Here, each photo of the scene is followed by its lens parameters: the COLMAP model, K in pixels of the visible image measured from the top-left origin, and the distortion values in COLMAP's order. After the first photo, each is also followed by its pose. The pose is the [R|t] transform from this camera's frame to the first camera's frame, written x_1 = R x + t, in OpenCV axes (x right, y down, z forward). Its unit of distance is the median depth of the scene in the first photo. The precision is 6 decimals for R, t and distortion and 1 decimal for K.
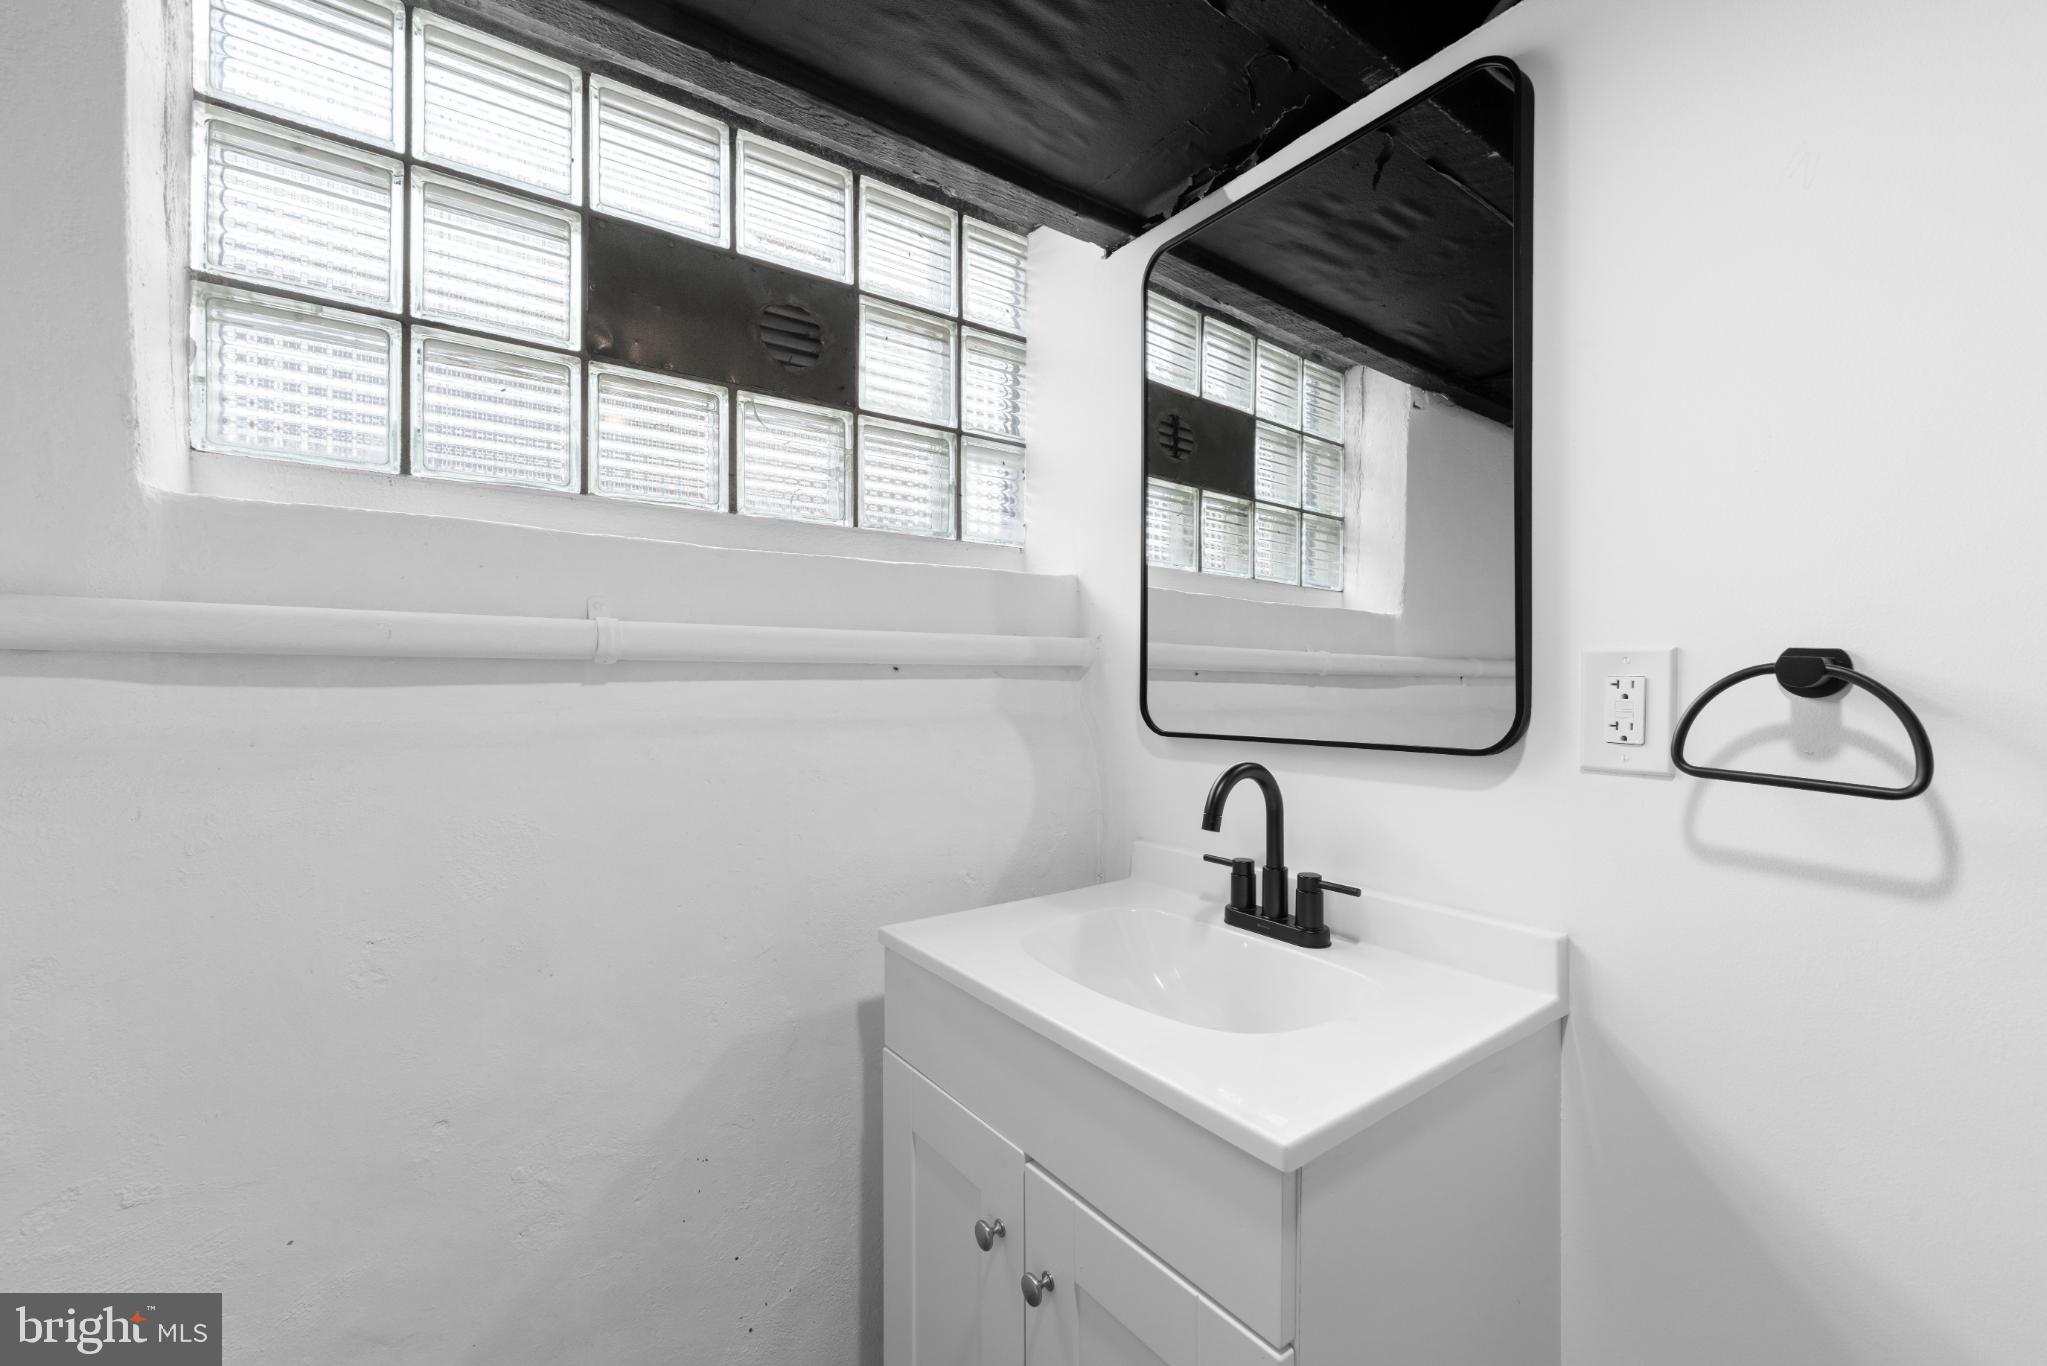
lens RADIAL K [[826.7, 0, 1025.4], [0, 826.7, 687.6], [0, 0, 1]] dist [0.000479, -0.005407]
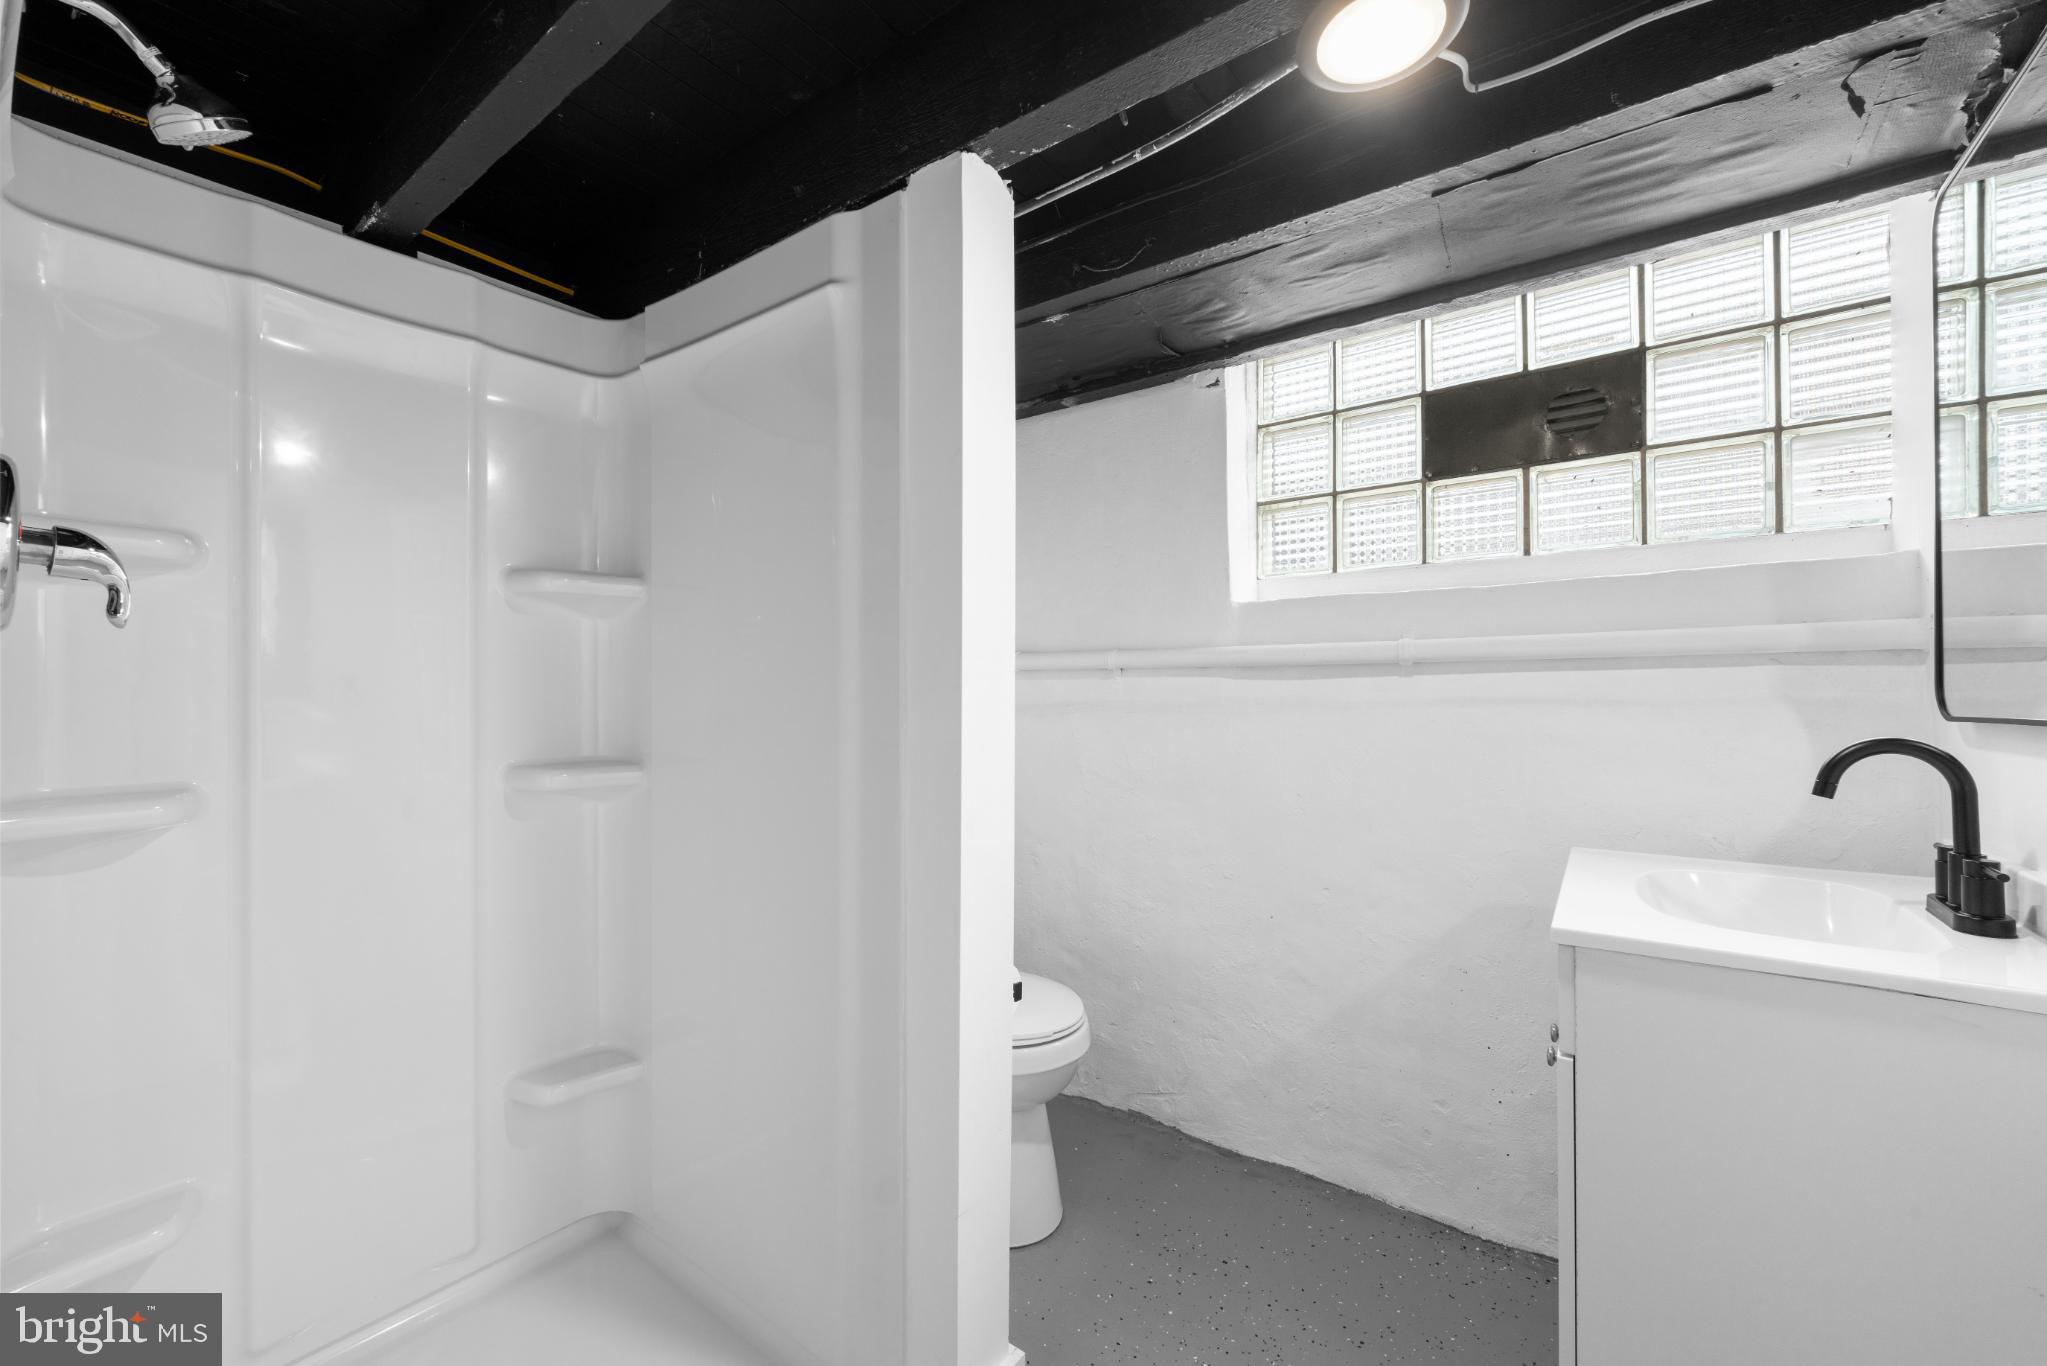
lens RADIAL K [[822.1, 0, 1018.1], [0, 822.1, 692.9], [0, 0, 1]] dist [-0.000023, 0.000124]
pose [[0.297632, -0.001813, -0.954679, 0.729163], [0.000389, 0.999998, -0.001778, 0.026910], [0.954681, 0.000158, 0.297632, -0.252033]]
